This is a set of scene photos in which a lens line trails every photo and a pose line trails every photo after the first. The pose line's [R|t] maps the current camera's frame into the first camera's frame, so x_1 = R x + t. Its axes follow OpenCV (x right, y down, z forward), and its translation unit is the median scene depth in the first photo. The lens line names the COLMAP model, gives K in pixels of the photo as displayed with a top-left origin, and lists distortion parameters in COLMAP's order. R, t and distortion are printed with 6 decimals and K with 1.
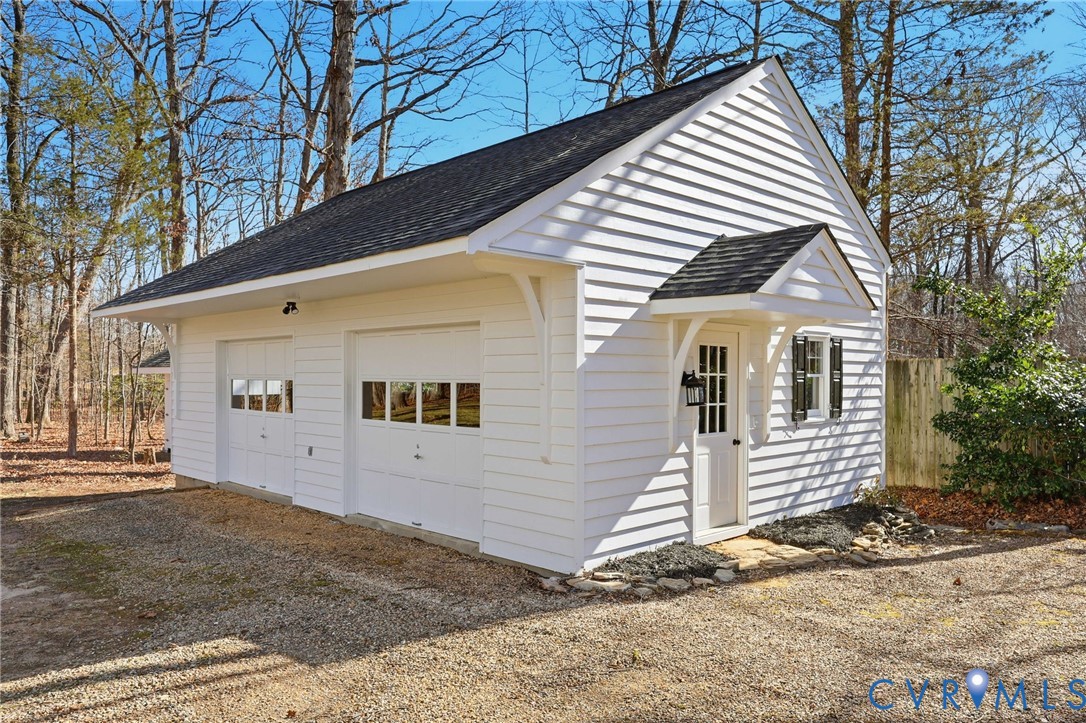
lens RADIAL K [[795.9, 0, 543.4], [0, 795.9, 366.3], [0, 0, 1]] dist [0.003923, 0.000451]
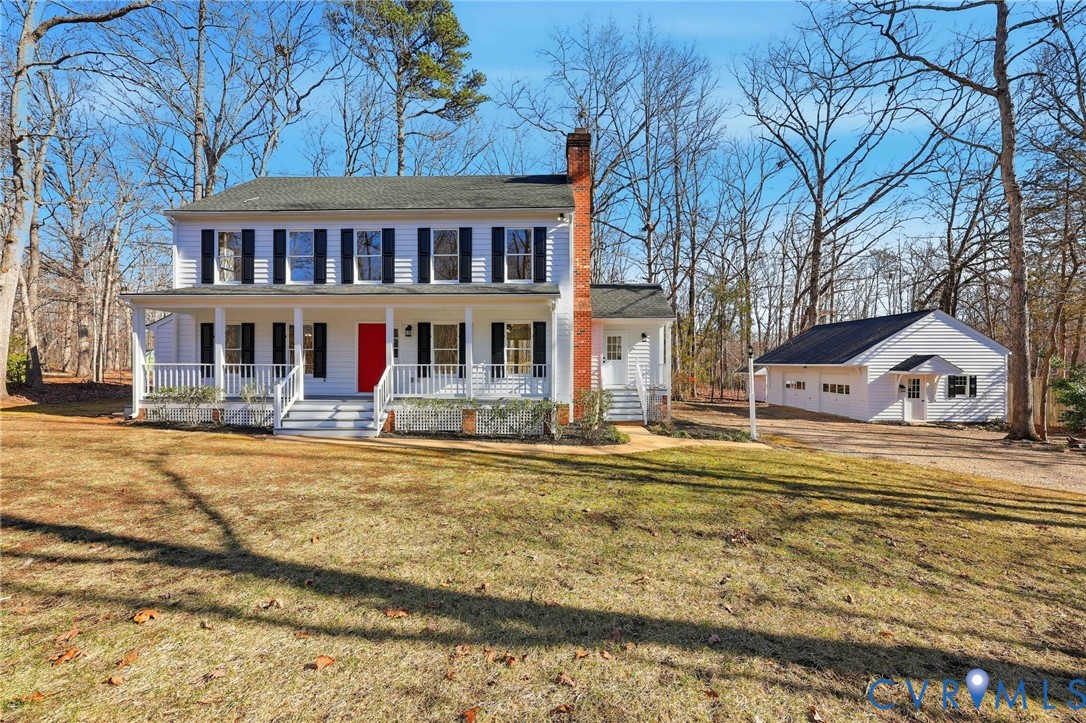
lens RADIAL K [[449.4, 0, 533.8], [0, 449.4, 365.1], [0, 0, 1]] dist [-0.000990, 0.000410]
pose [[0.700086, 0.001868, -0.714056, 0.516799], [0.009027, 0.999894, 0.011465, -0.149938], [0.714002, -0.014472, 0.699995, -2.277574]]
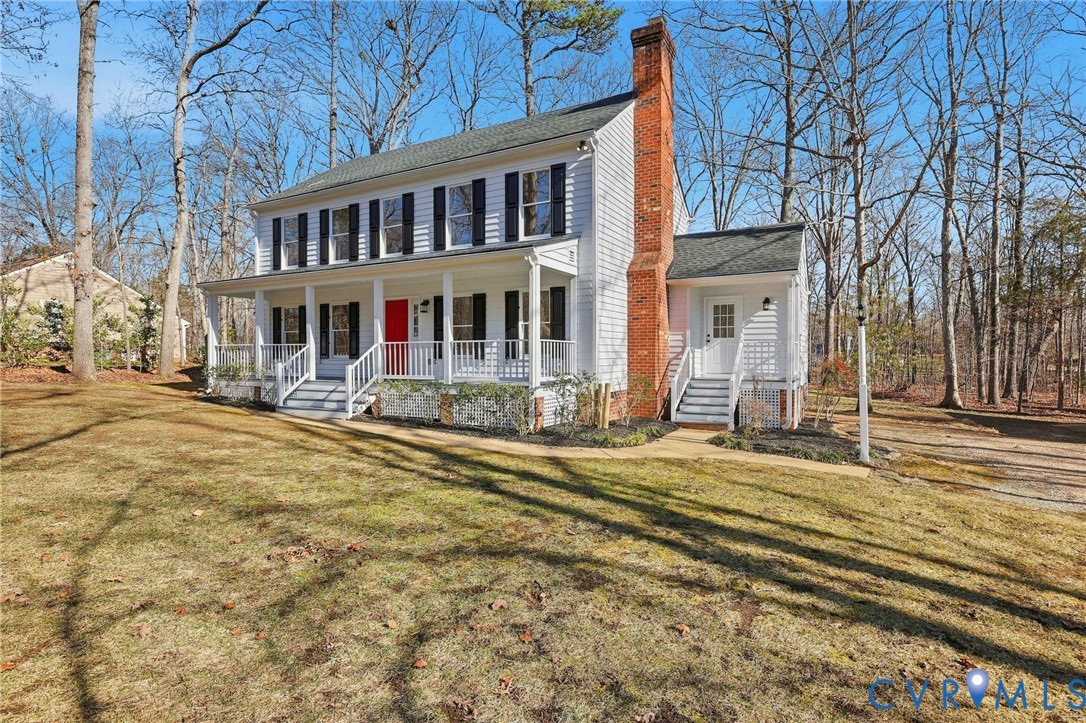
lens RADIAL K [[550.3, 0, 532.9], [0, 550.3, 364.6], [0, 0, 1]] dist [-0.000766, 0.000914]
pose [[0.287611, 0.012675, -0.957664, 0.824841], [0.012749, 0.999773, 0.017061, -0.098256], [0.957663, -0.017116, 0.287384, -1.647493]]
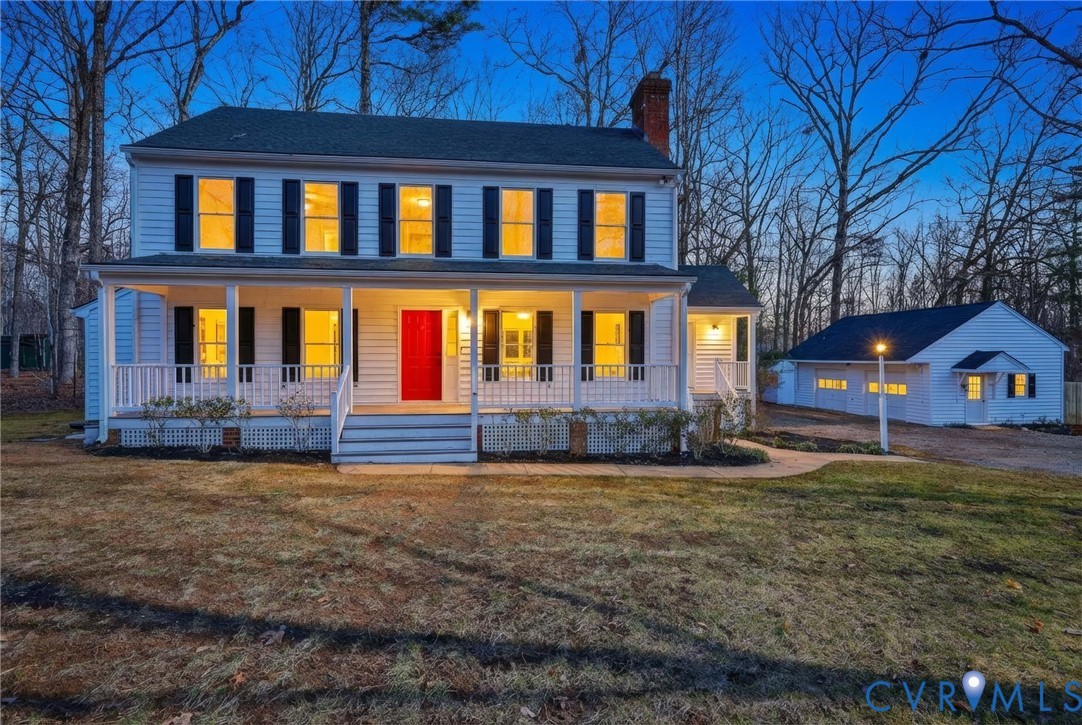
lens RADIAL K [[548.3, 0, 536.6], [0, 548.3, 357.0], [0, 0, 1]] dist [-0.000766, 0.000914]
pose [[0.797290, -0.004451, -0.603580, 0.116833], [0.009378, 0.999943, 0.005013, -0.162997], [0.603524, -0.009657, 0.797287, -2.536482]]
